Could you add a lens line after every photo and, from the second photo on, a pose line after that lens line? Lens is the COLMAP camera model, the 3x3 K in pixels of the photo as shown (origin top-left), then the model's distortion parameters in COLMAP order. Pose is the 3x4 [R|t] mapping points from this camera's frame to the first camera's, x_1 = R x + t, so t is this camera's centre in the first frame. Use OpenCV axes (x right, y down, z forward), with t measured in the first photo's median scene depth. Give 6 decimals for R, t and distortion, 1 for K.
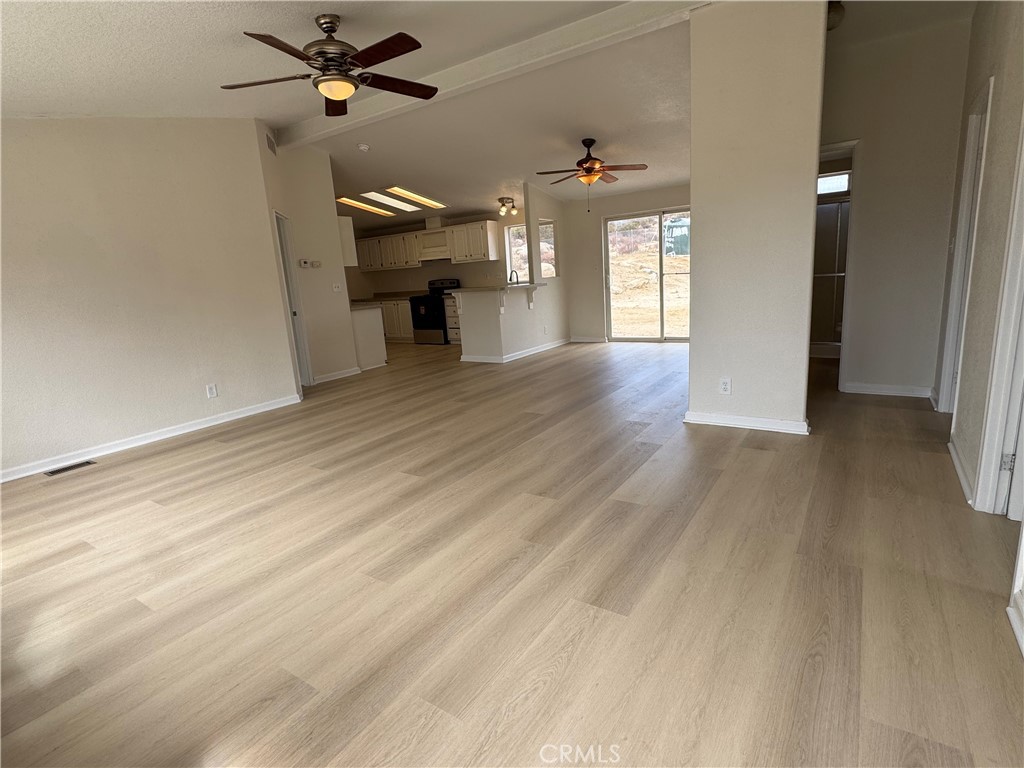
lens RADIAL K [[513.8, 0, 513.1], [0, 513.8, 390.5], [0, 0, 1]] dist [-0.022826, -0.001559]
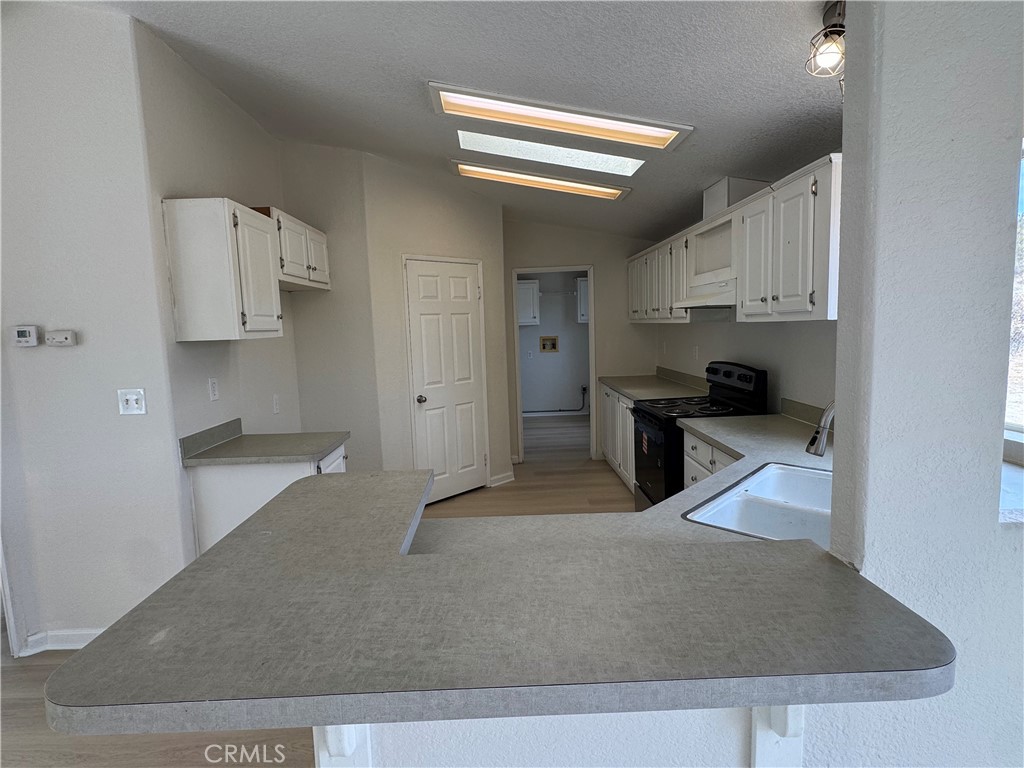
lens RADIAL K [[538.9, 0, 506.7], [0, 538.9, 382.2], [0, 0, 1]] dist [-0.001187, 0.000173]
pose [[0.572110, 0.136481, -0.808742, 0.079969], [-0.190385, 0.981223, 0.030909, -0.218860], [0.797774, 0.136289, 0.587352, 0.787783]]
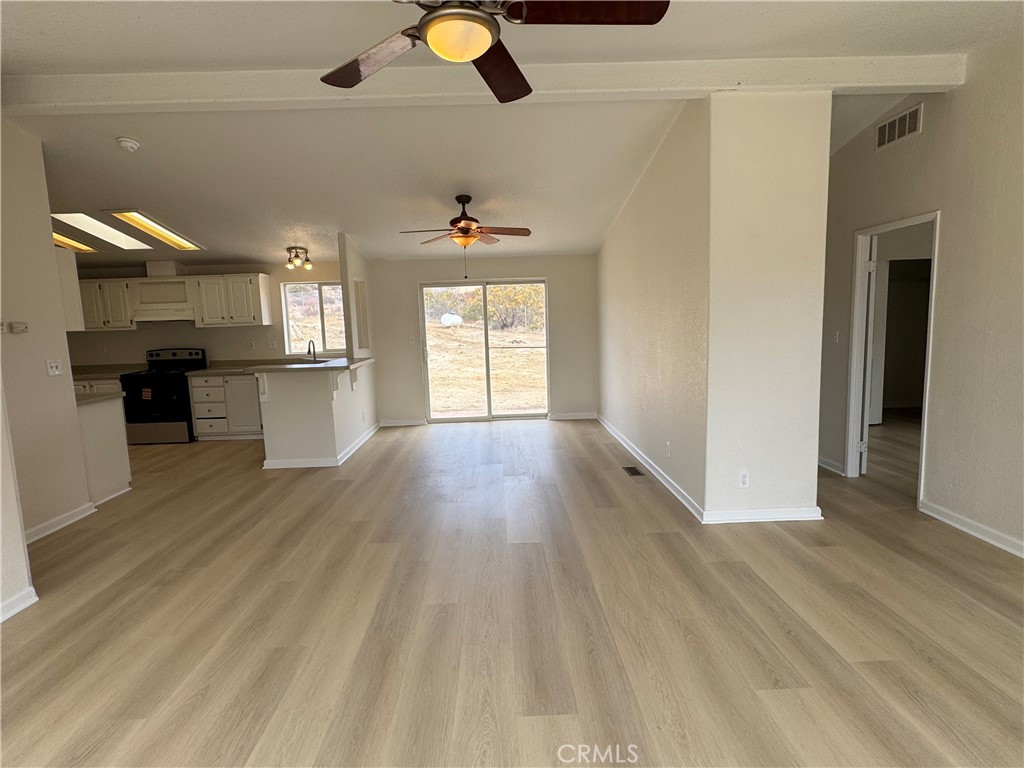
lens RADIAL K [[538.9, 0, 507.1], [0, 538.9, 383.3], [0, 0, 1]] dist [-0.001187, 0.000173]
pose [[0.819308, -0.026653, 0.572734, -0.219818], [0.105058, 0.988985, -0.104264, -0.055000], [-0.563646, 0.145595, 0.813084, 0.187461]]
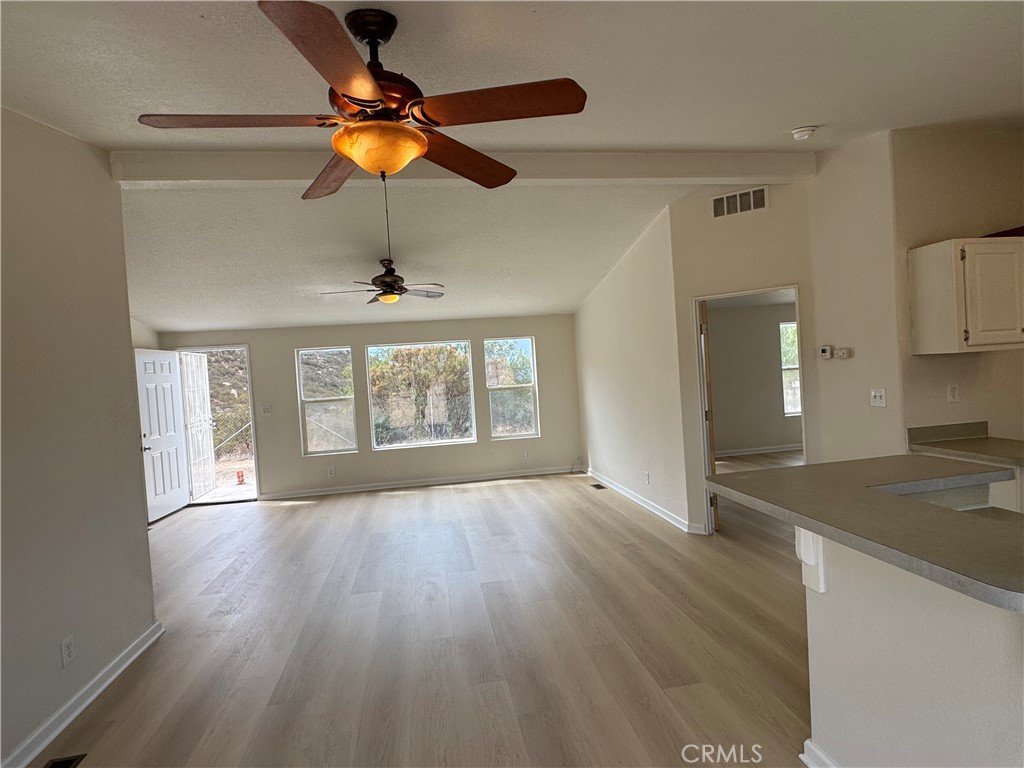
lens RADIAL K [[538.9, 0, 511.2], [0, 538.9, 381.8], [0, 0, 1]] dist [-0.001187, 0.000173]
pose [[-0.725137, 0.127964, -0.676610, 0.172891], [-0.043302, 0.972164, 0.230267, -0.244413], [0.687241, 0.196274, -0.699411, 0.859546]]
